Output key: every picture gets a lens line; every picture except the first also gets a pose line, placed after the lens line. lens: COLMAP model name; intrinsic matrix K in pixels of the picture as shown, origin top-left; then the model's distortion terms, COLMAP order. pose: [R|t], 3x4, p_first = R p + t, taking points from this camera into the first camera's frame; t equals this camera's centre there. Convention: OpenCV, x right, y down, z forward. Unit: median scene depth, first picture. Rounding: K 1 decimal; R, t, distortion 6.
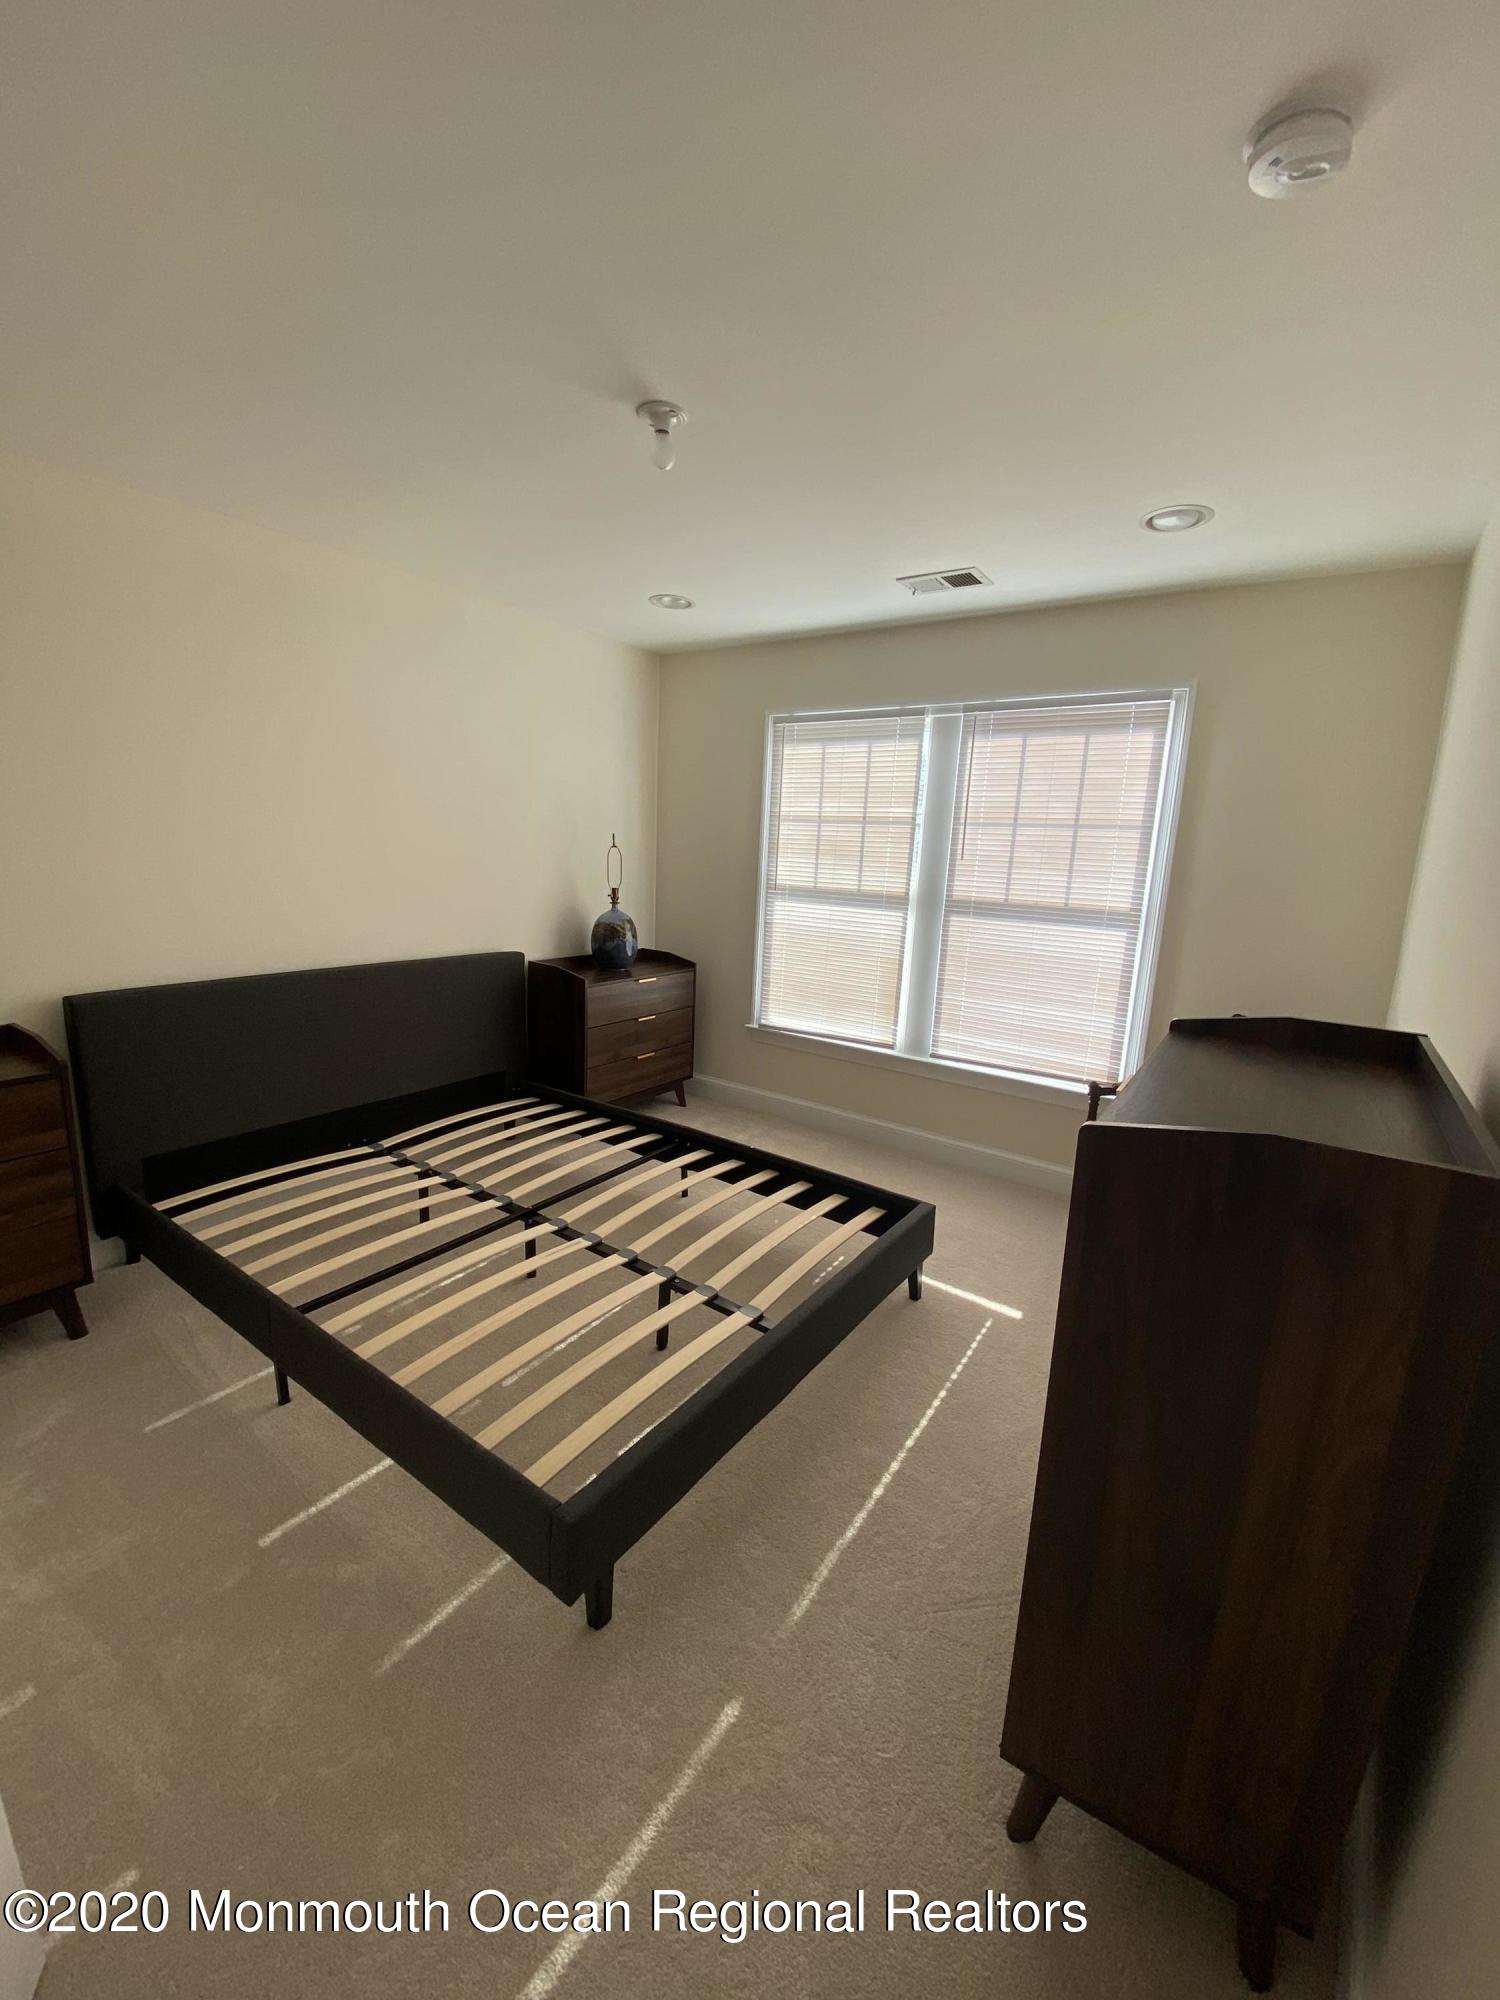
lens RADIAL K [[801.7, 0, 751.8], [0, 801.7, 998.9], [0, 0, 1]] dist [0.028800, -0.023011]
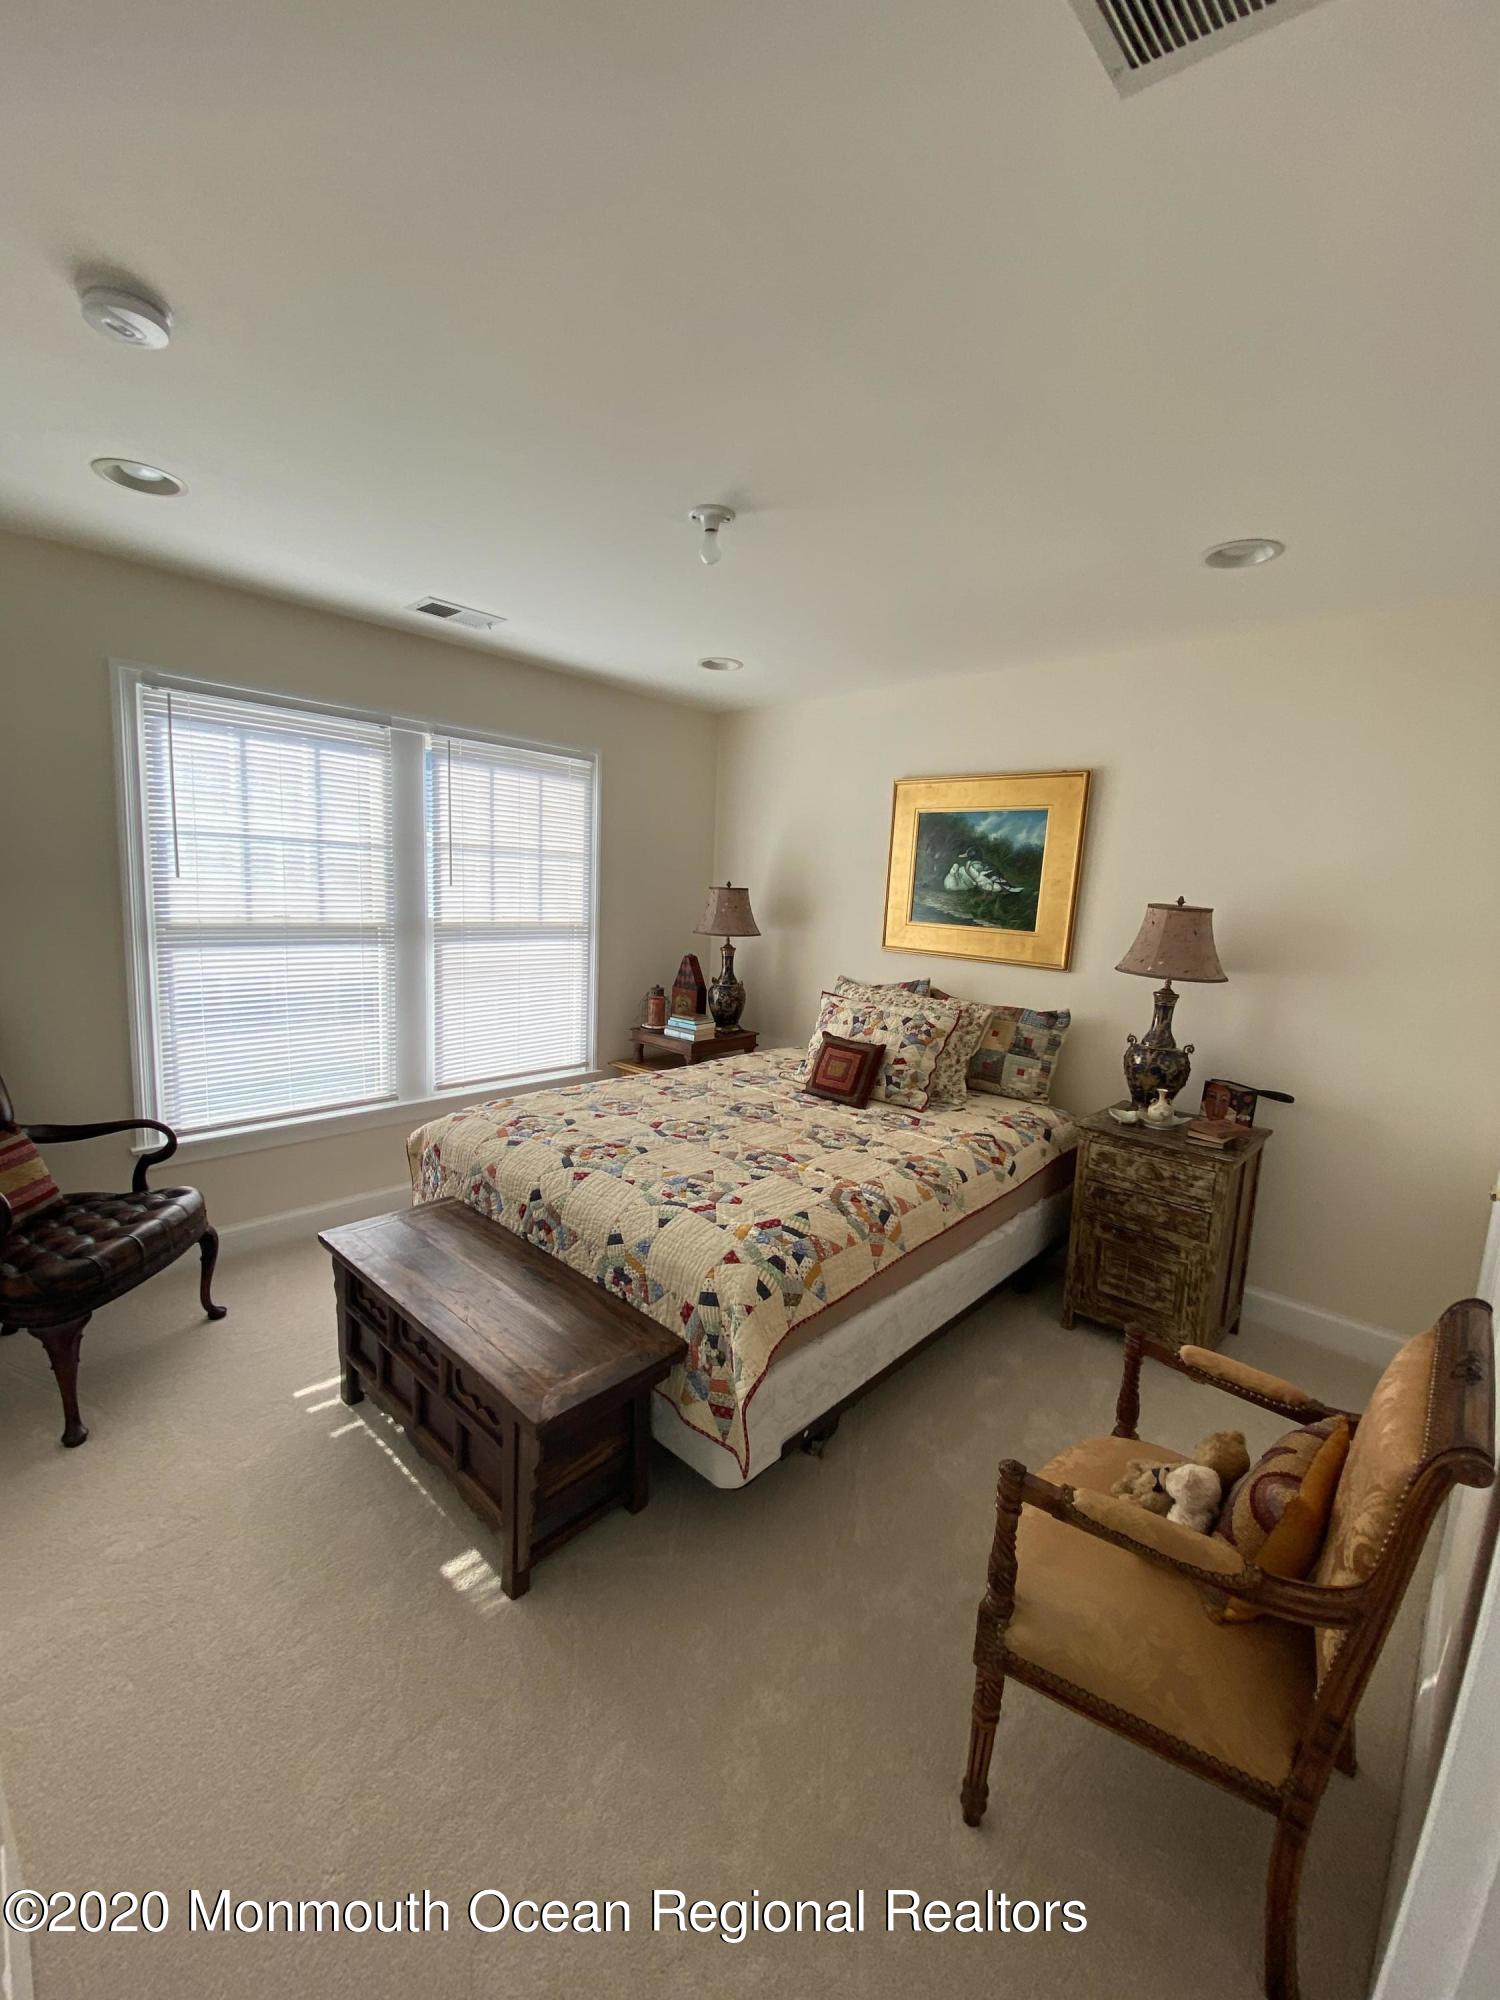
lens RADIAL K [[801.7, 0, 751.8], [0, 801.7, 998.9], [0, 0, 1]] dist [0.028800, -0.023011]
pose [[0.136967, -0.173188, 0.975318, -0.681247], [0.157634, 0.975862, 0.151147, -0.126855], [-0.977953, 0.133041, 0.160961, 0.498296]]
